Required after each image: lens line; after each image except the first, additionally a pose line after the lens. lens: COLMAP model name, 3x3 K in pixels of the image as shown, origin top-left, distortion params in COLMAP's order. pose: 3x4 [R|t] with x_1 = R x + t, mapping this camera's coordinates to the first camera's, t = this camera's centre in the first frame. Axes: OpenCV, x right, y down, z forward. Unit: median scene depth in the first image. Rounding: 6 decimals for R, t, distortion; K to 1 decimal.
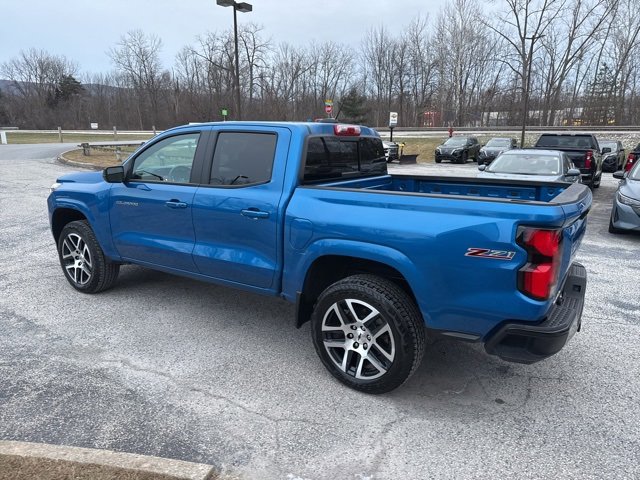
lens RADIAL K [[448.9, 0, 316.9], [0, 448.9, 242.5], [0, 0, 1]] dist [0.036211, -0.040529]
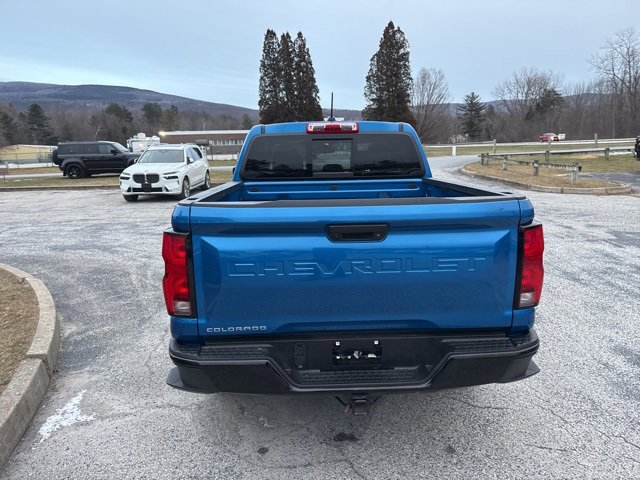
lens RADIAL K [[448.9, 0, 324.3], [0, 448.9, 243.9], [0, 0, 1]] dist [0.036211, -0.040529]
pose [[0.587392, 0.141028, -0.796920, 0.846964], [-0.157800, 0.985758, 0.058135, -0.063402], [0.793769, 0.091606, 0.601281, 0.449682]]
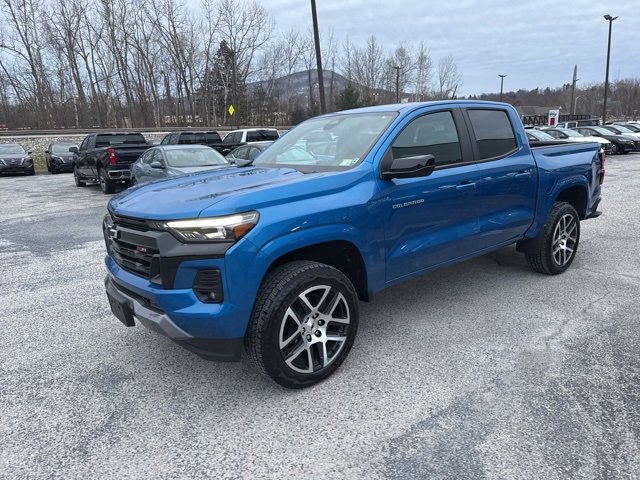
lens RADIAL K [[448.9, 0, 326.3], [0, 448.9, 243.1], [0, 0, 1]] dist [0.036211, -0.040529]
pose [[0.295273, -0.242356, 0.924163, -1.319649], [0.254964, 0.952201, 0.168247, -0.207595], [-0.920764, 0.185950, 0.342951, 0.983496]]
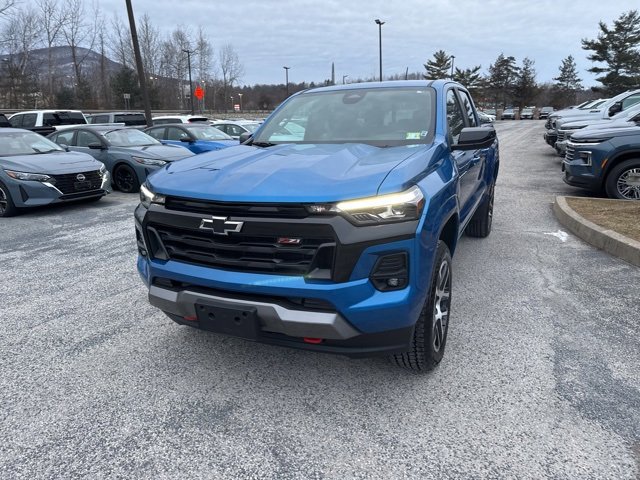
lens RADIAL K [[448.9, 0, 326.7], [0, 448.9, 241.1], [0, 0, 1]] dist [0.036211, -0.040529]
pose [[-0.163768, -0.267294, 0.949597, -1.305982], [0.245468, 0.921276, 0.301656, -0.311351], [-0.955471, 0.282498, -0.085263, 1.485263]]
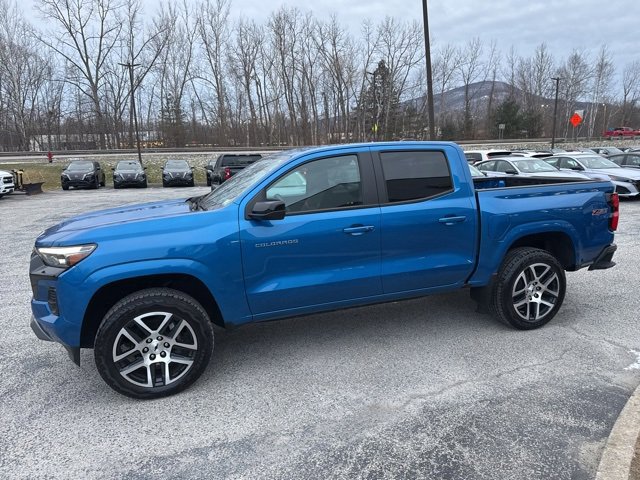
lens RADIAL K [[448.9, 0, 324.8], [0, 448.9, 242.1], [0, 0, 1]] dist [0.036211, -0.040529]
pose [[0.601705, -0.178887, 0.778428, -1.109486], [0.217419, 0.974477, 0.055881, -0.128156], [-0.768557, 0.135622, 0.625242, 0.479366]]
